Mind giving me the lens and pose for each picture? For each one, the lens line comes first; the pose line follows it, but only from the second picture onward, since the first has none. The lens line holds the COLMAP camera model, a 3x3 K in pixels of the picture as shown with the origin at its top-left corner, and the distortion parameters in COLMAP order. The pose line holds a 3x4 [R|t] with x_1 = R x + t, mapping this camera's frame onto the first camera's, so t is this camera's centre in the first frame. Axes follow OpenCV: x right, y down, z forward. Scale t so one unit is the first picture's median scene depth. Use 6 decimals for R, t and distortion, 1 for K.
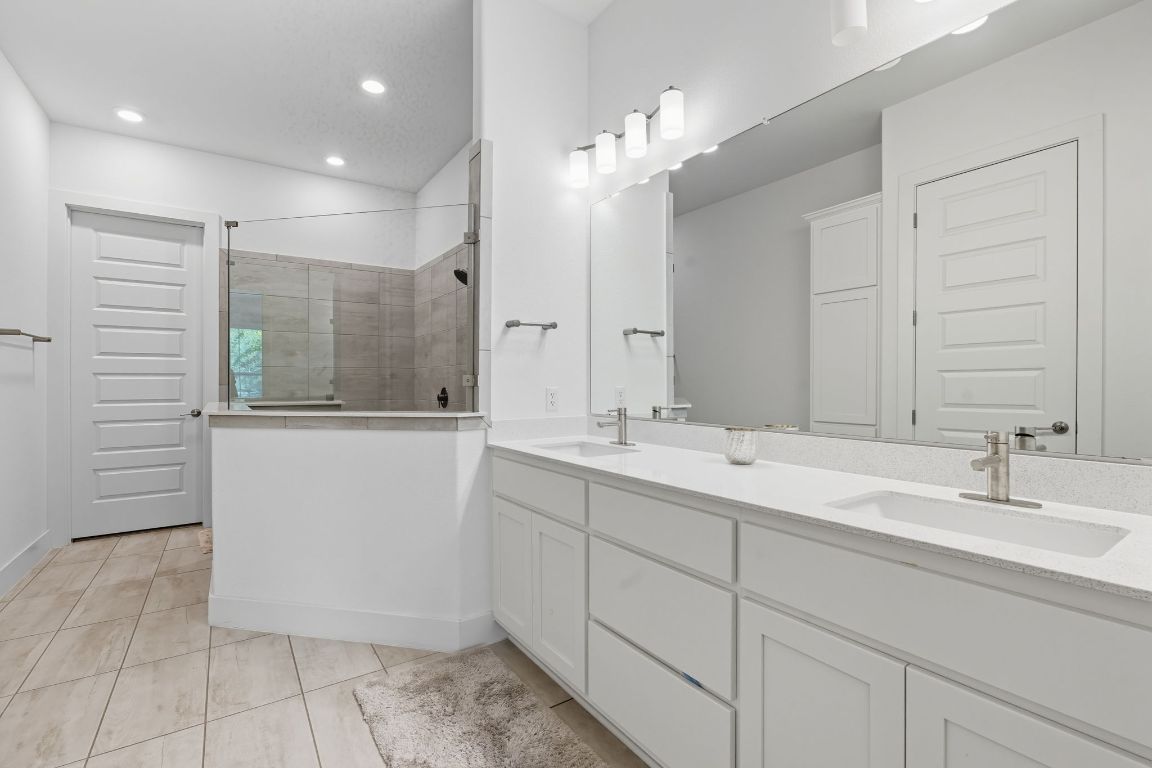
lens RADIAL K [[514.9, 0, 576.0], [0, 514.9, 384.0], [0, 0, 1]] dist [-0.004107, 0.000065]
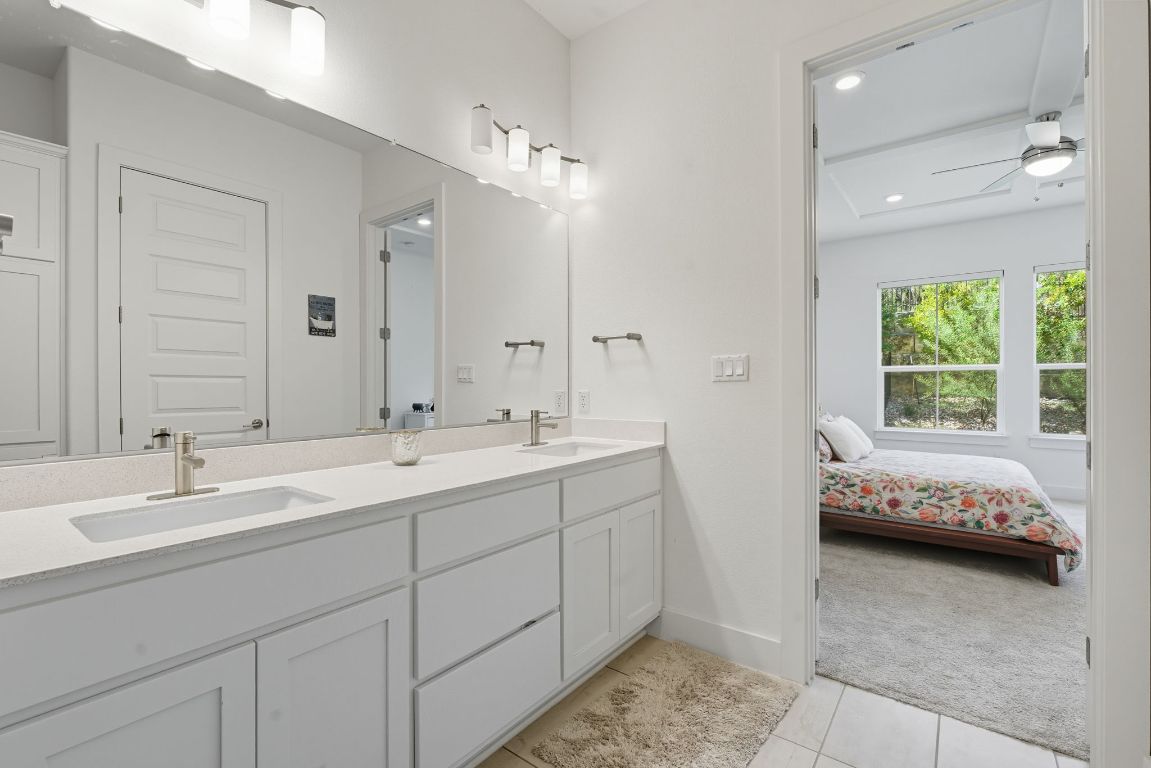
lens RADIAL K [[514.4, 0, 575.5], [0, 514.4, 384.0], [0, 0, 1]] dist [-0.004107, 0.000065]
pose [[-0.304505, 0.004383, 0.952501, -0.687830], [-0.001989, 0.999984, -0.005238, -0.008164], [-0.952509, -0.003489, -0.304491, 0.846362]]
